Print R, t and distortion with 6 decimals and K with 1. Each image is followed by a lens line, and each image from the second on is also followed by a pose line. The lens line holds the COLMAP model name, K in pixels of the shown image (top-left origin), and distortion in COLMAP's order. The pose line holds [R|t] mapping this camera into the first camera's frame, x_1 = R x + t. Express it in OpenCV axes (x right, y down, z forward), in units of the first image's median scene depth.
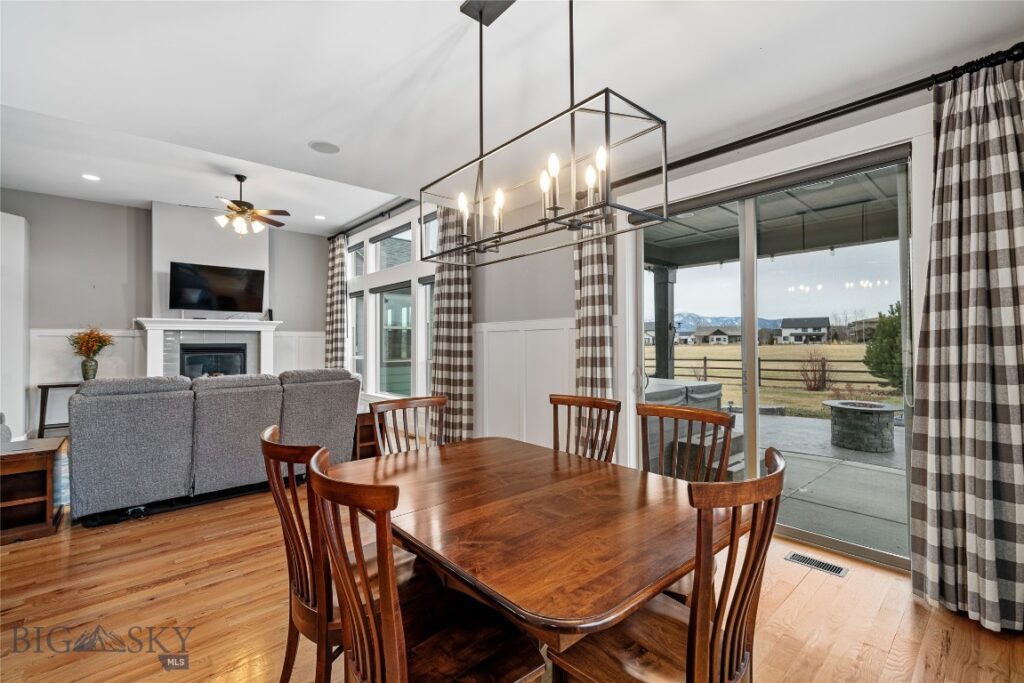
lens RADIAL K [[450.6, 0, 503.7], [0, 450.6, 334.2], [0, 0, 1]] dist [0.002613, 0.000409]
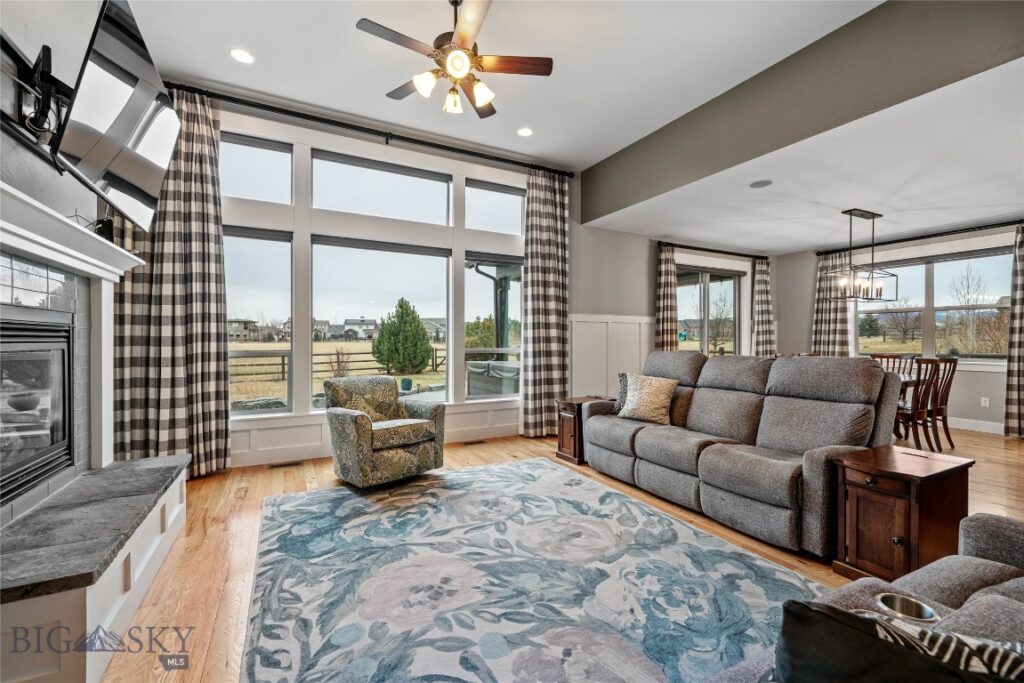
lens RADIAL K [[426.9, 0, 508.7], [0, 426.9, 342.0], [0, 0, 1]] dist [-0.002334, 0.000146]
pose [[0.230674, 0.003003, 0.973027, -0.921018], [-0.021219, 0.999773, 0.001944, 0.038868], [-0.972800, -0.021095, 0.230685, 0.728138]]
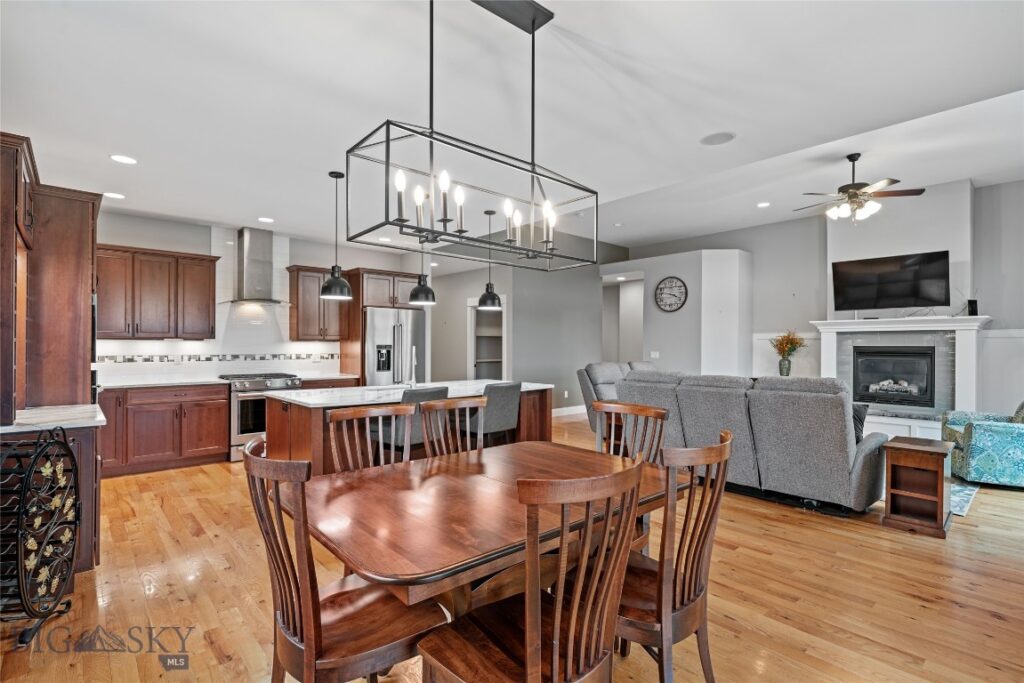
lens RADIAL K [[489.3, 0, 513.2], [0, 489.3, 348.0], [0, 0, 1]] dist [0.009250, 0.000019]
pose [[0.025320, 0.012265, -0.999604, 0.317838], [0.014178, 0.999820, 0.012627, 0.002053], [0.999579, -0.014492, 0.025141, 0.276003]]
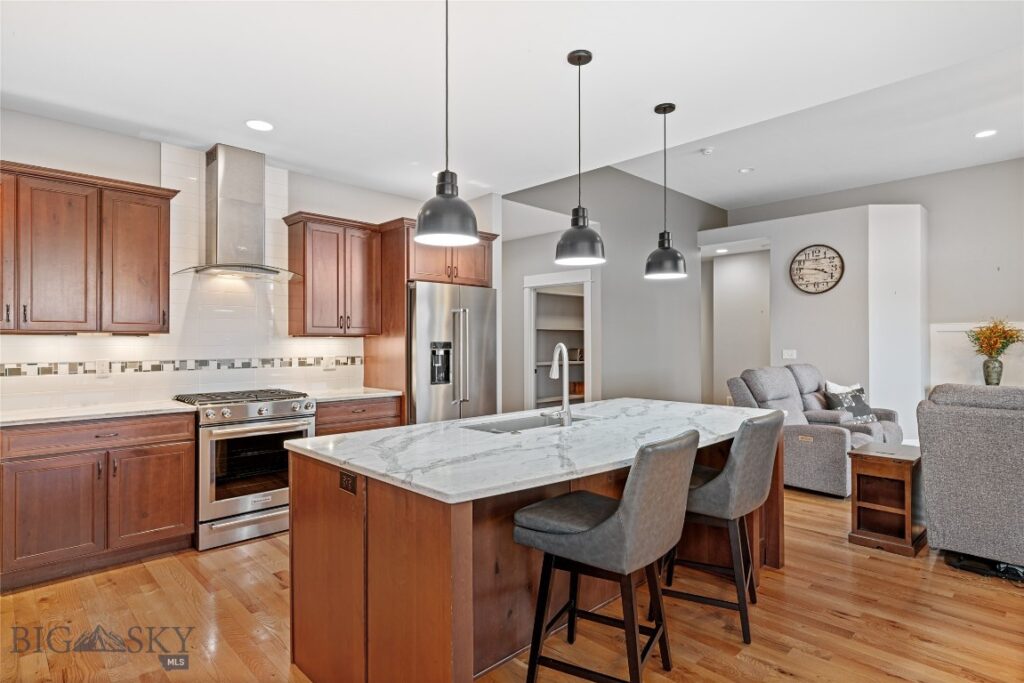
lens RADIAL K [[546.2, 0, 512.7], [0, 546.2, 341.6], [0, 0, 1]] dist [0.004243, 0.003315]
pose [[0.064160, 0.003857, -0.997932, 0.009026], [0.019231, 0.999802, 0.005101, 0.002067], [0.997754, -0.019519, 0.064073, 0.080672]]
